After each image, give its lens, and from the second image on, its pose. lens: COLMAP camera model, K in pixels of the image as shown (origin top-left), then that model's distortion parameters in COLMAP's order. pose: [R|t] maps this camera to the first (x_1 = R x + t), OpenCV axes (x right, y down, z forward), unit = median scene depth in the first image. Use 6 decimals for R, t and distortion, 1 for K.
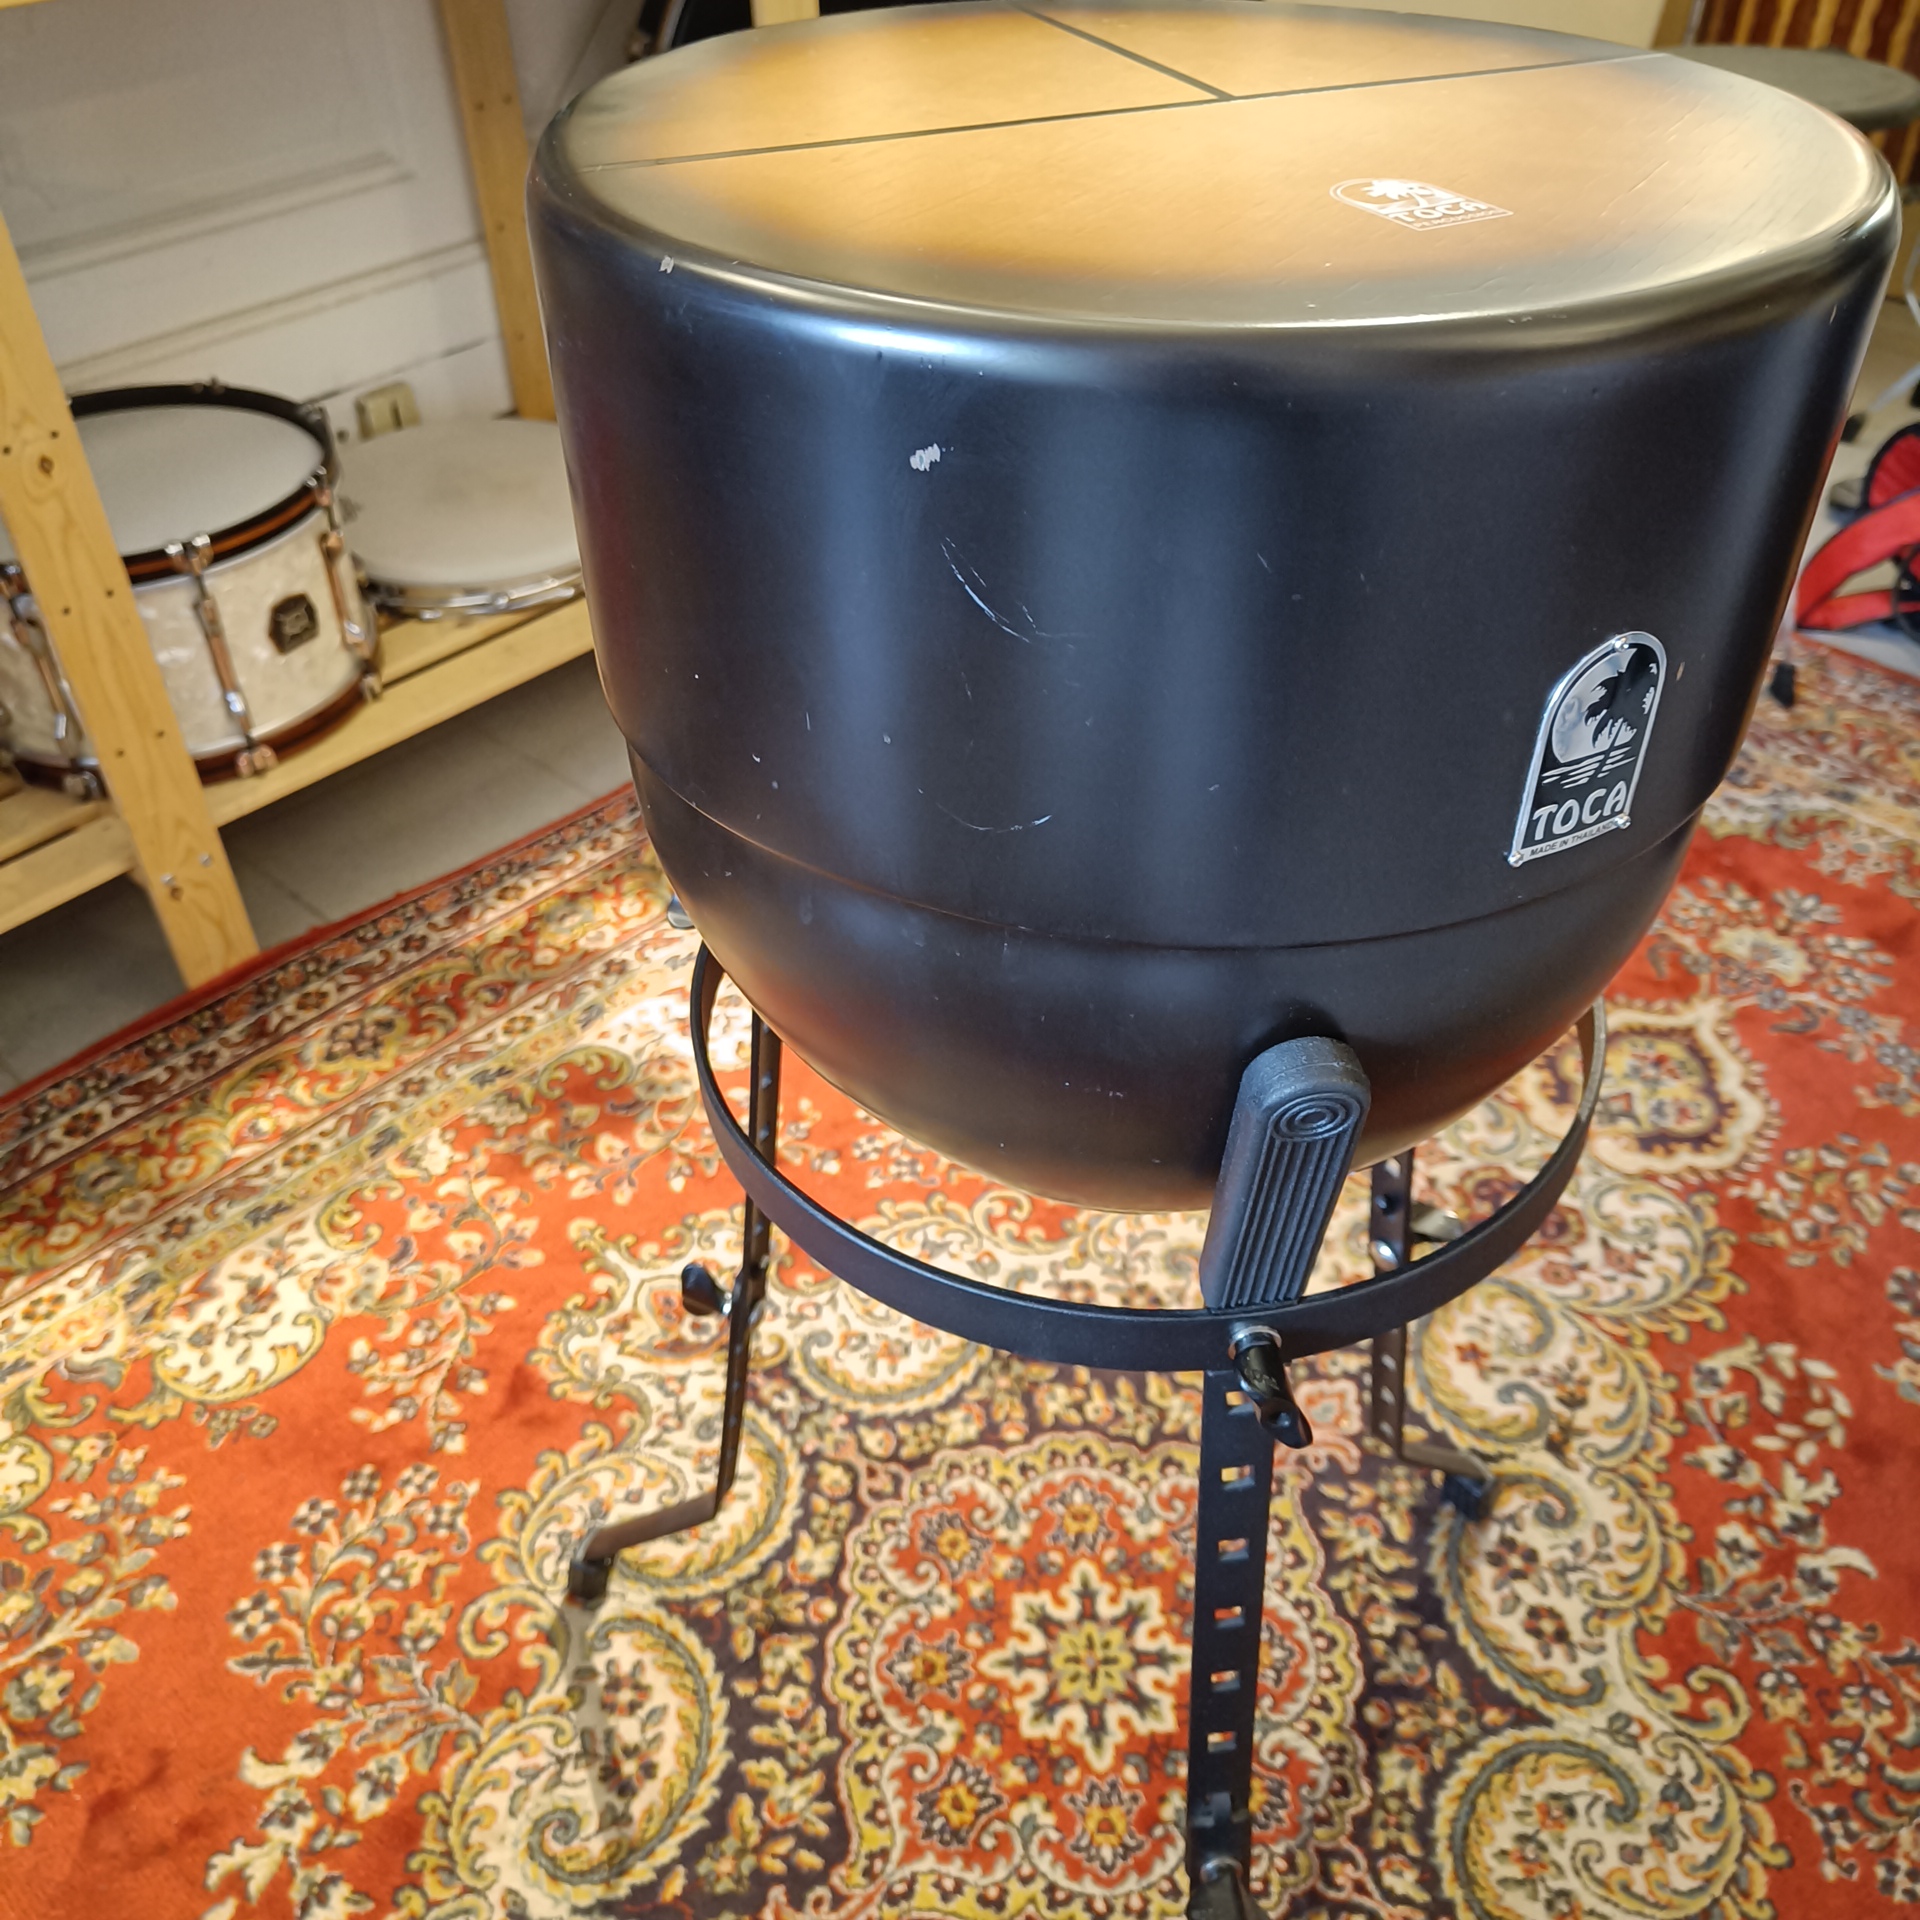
lens RADIAL K [[1716.8, 0, 858.8], [0, 1716.8, 956.7], [0, 0, 1]] dist [-0.050423, 0.016175]
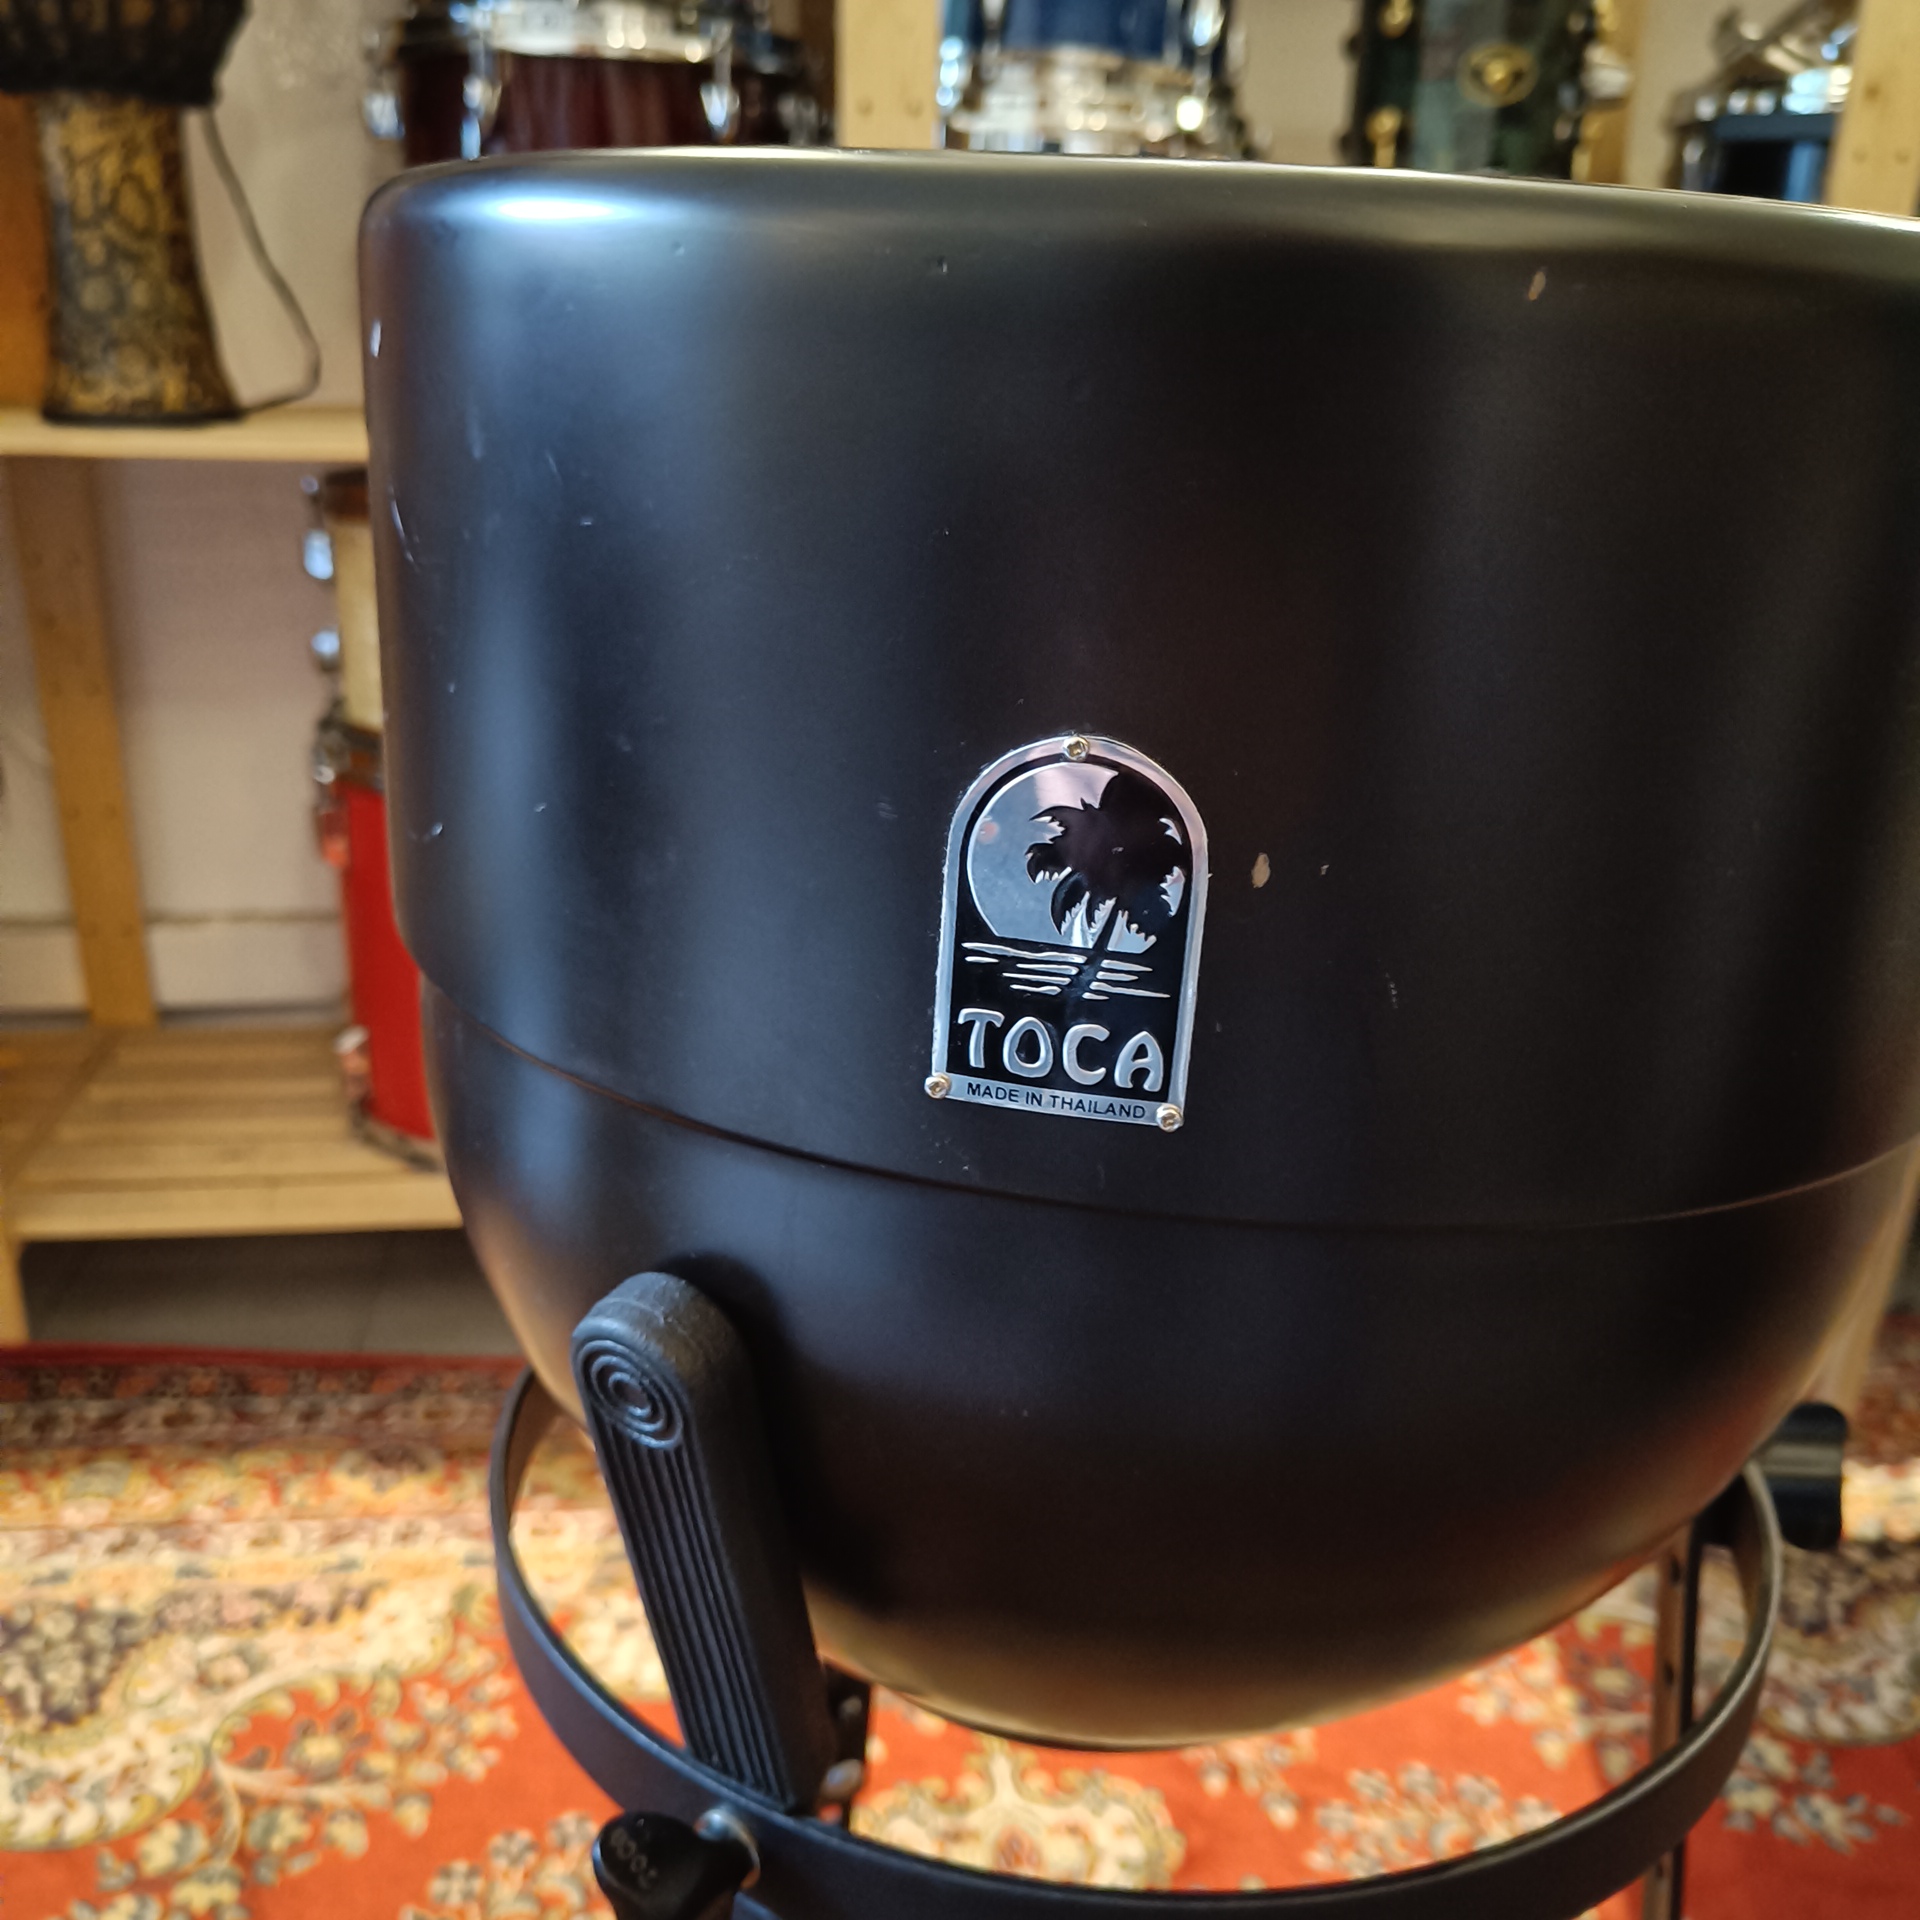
lens RADIAL K [[1716.8, 0, 858.8], [0, 1716.8, 956.7], [0, 0, 1]] dist [-0.050423, 0.016175]
pose [[0.764480, 0.263787, -0.588207, 0.232550], [-0.445120, 0.876013, -0.185658, 0.010071], [0.466303, 0.403754, 0.787111, 0.150629]]
